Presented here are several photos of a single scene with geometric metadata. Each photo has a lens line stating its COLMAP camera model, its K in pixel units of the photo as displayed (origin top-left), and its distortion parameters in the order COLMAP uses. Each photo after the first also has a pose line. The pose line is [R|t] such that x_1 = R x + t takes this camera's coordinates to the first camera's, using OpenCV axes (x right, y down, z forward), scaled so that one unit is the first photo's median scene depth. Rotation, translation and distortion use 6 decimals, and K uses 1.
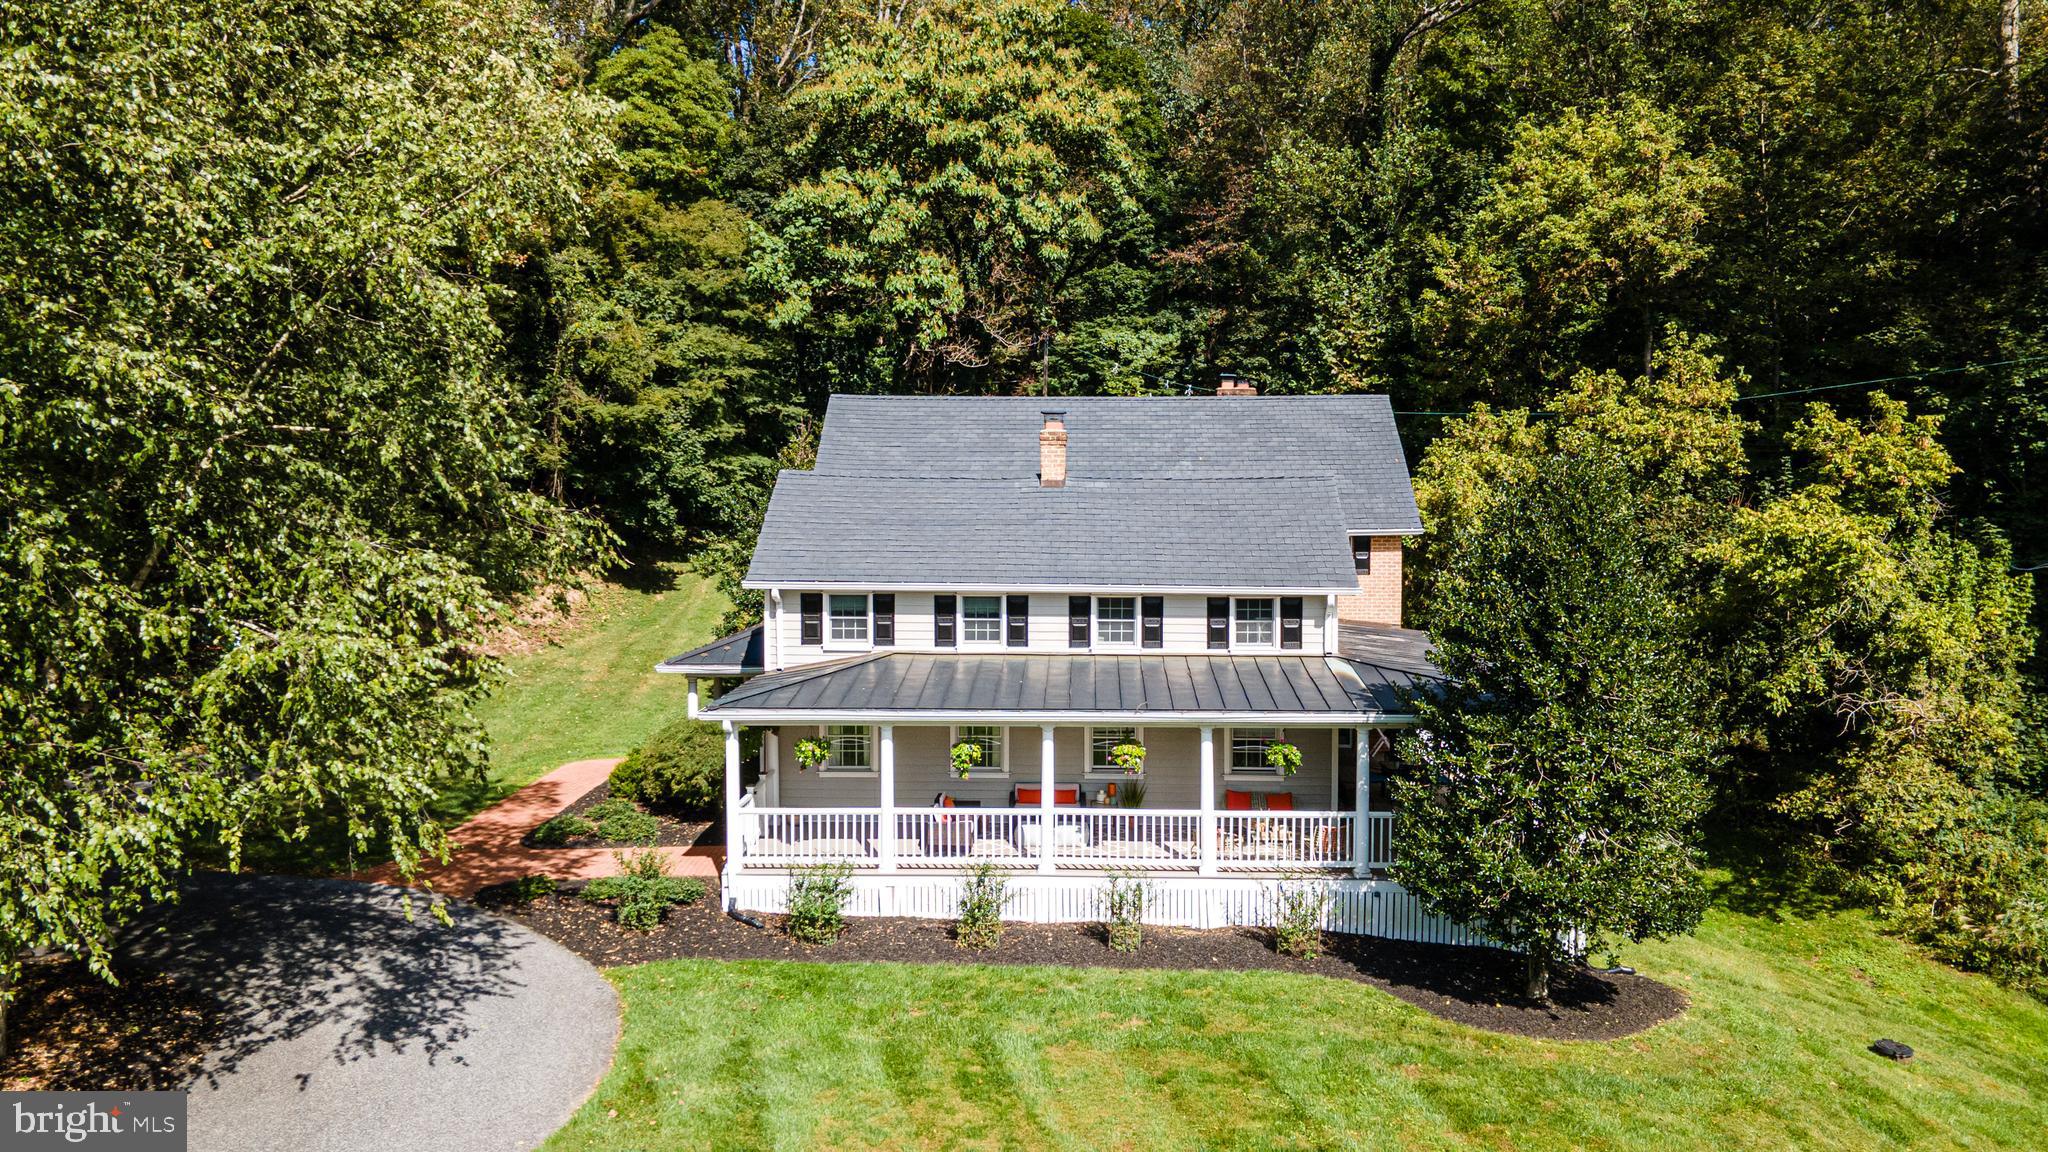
lens RADIAL K [[1489.3, 0, 1054.2], [0, 1489.3, 586.6], [0, 0, 1]] dist [0.041889, 0.031605]
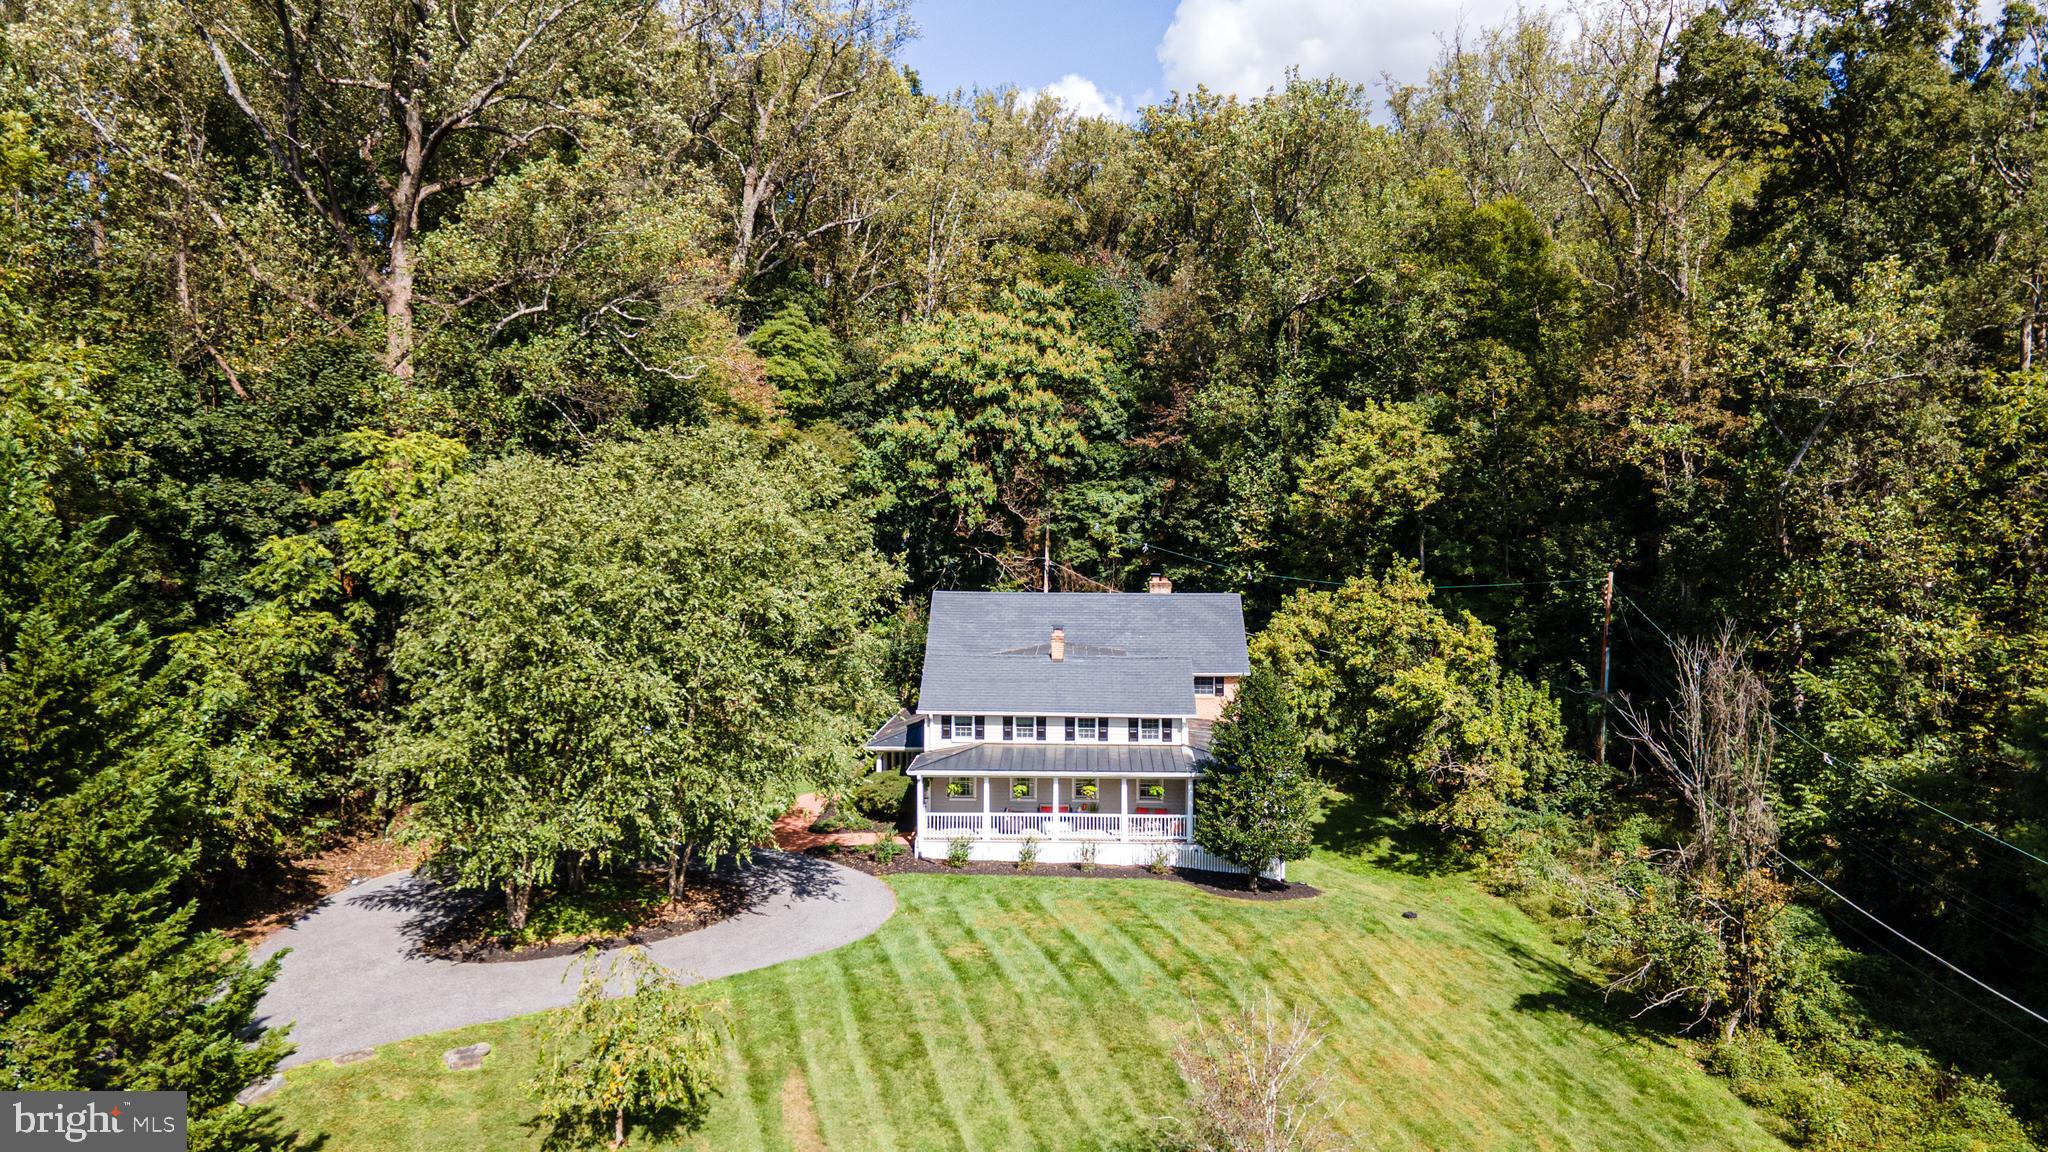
lens RADIAL K [[1489.3, 0, 1054.2], [0, 1489.3, 586.6], [0, 0, 1]] dist [0.041889, 0.031605]
pose [[0.999983, 0.004423, 0.003811, -0.011244], [-0.004319, 0.999626, -0.027020, -0.094236], [-0.003929, 0.027003, 0.999628, -0.885205]]
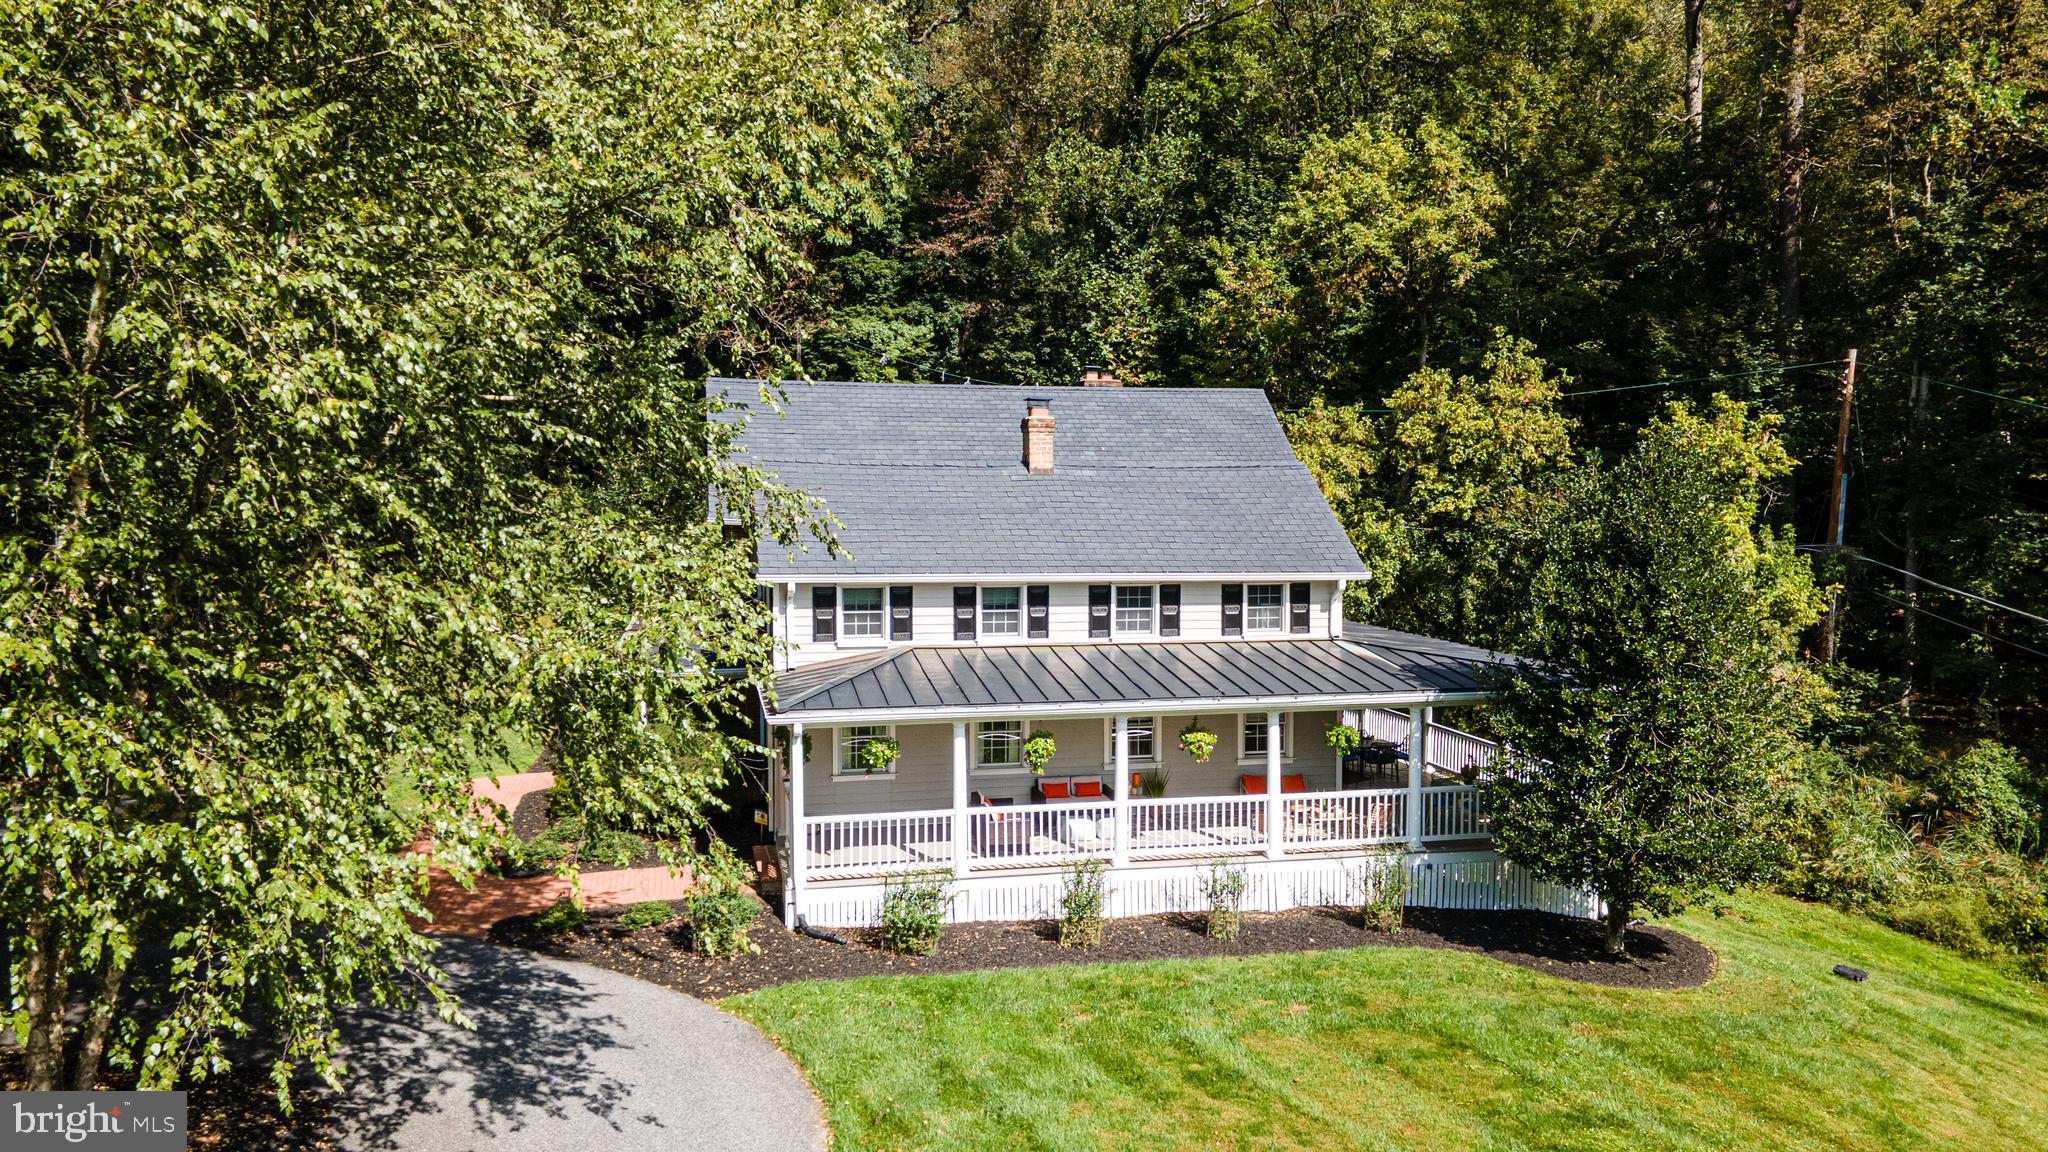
lens RADIAL K [[1489.3, 0, 1054.2], [0, 1489.3, 586.6], [0, 0, 1]] dist [0.041889, 0.031605]
pose [[0.967306, -0.016974, 0.253044, -0.195820], [0.016389, 0.999856, 0.004417, 0.001910], [-0.253082, -0.000126, 0.967445, 0.041139]]
